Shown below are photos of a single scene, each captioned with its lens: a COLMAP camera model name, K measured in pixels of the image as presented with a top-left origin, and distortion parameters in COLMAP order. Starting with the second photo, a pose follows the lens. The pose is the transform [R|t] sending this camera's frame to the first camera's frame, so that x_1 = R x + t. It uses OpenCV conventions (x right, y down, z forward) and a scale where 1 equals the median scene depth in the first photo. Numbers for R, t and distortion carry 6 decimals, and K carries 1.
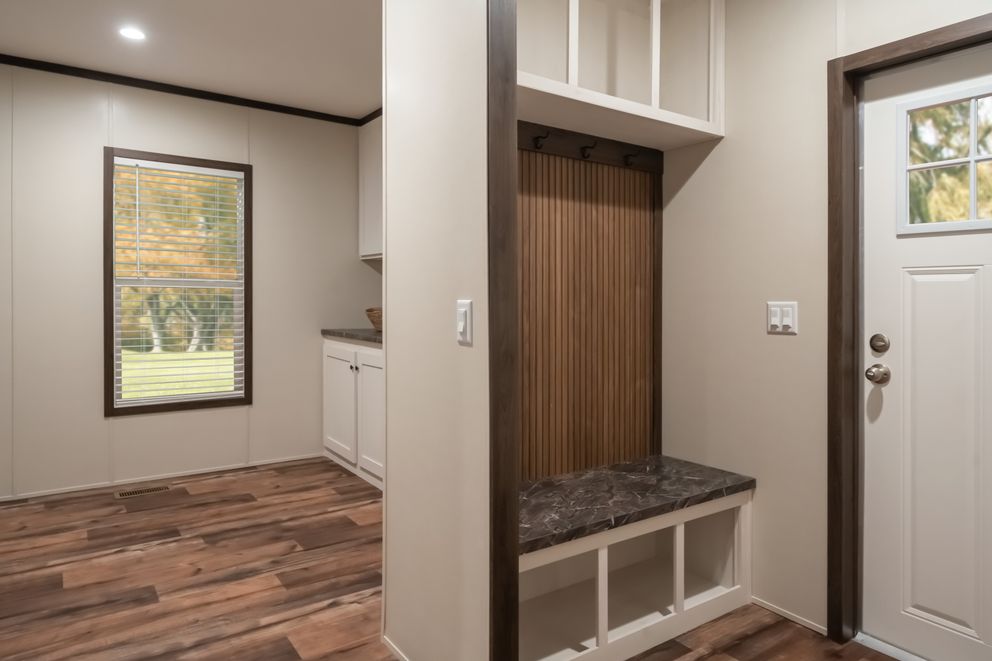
lens RADIAL K [[619.0, 0, 482.8], [0, 619.0, 338.1], [0, 0, 1]] dist [0.003801, 0.001237]
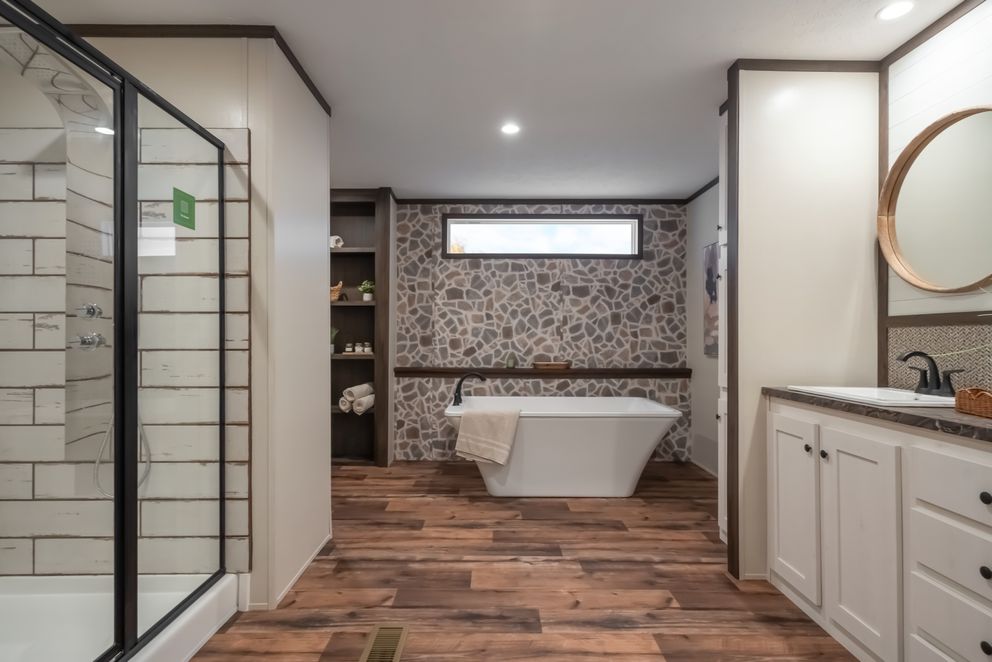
lens RADIAL K [[496.7, 0, 488.1], [0, 496.7, 333.6], [0, 0, 1]] dist [-0.003822, -0.000998]
pose [[0.820272, -0.016596, -0.571733, -0.090930], [-0.026462, 0.997408, -0.066917, -0.012696], [0.571361, 0.070019, 0.817706, 0.189366]]
